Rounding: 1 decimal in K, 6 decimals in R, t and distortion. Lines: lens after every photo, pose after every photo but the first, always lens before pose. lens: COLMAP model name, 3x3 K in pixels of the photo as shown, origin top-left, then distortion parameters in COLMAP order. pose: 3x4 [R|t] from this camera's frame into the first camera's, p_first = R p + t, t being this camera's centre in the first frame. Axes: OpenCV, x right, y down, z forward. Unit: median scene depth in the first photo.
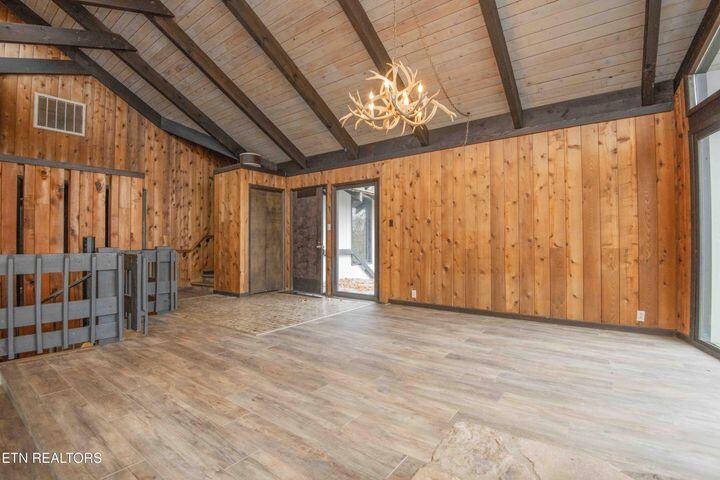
lens RADIAL K [[334.7, 0, 363.1], [0, 334.7, 238.6], [0, 0, 1]] dist [-0.021855, -0.006366]
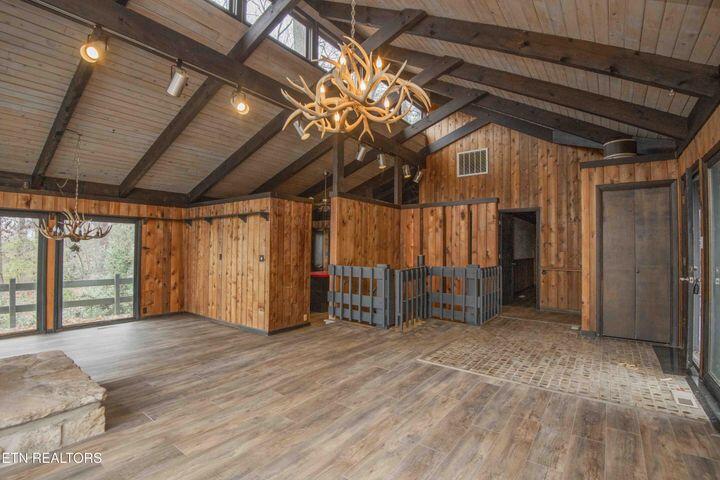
lens RADIAL K [[334.7, 0, 362.7], [0, 334.7, 240.4], [0, 0, 1]] dist [-0.021855, -0.006366]
pose [[-0.012612, -0.015984, -0.999793, 0.839494], [-0.000164, 0.999872, -0.015983, -0.063583], [0.999920, -0.000037, -0.012613, 1.029738]]
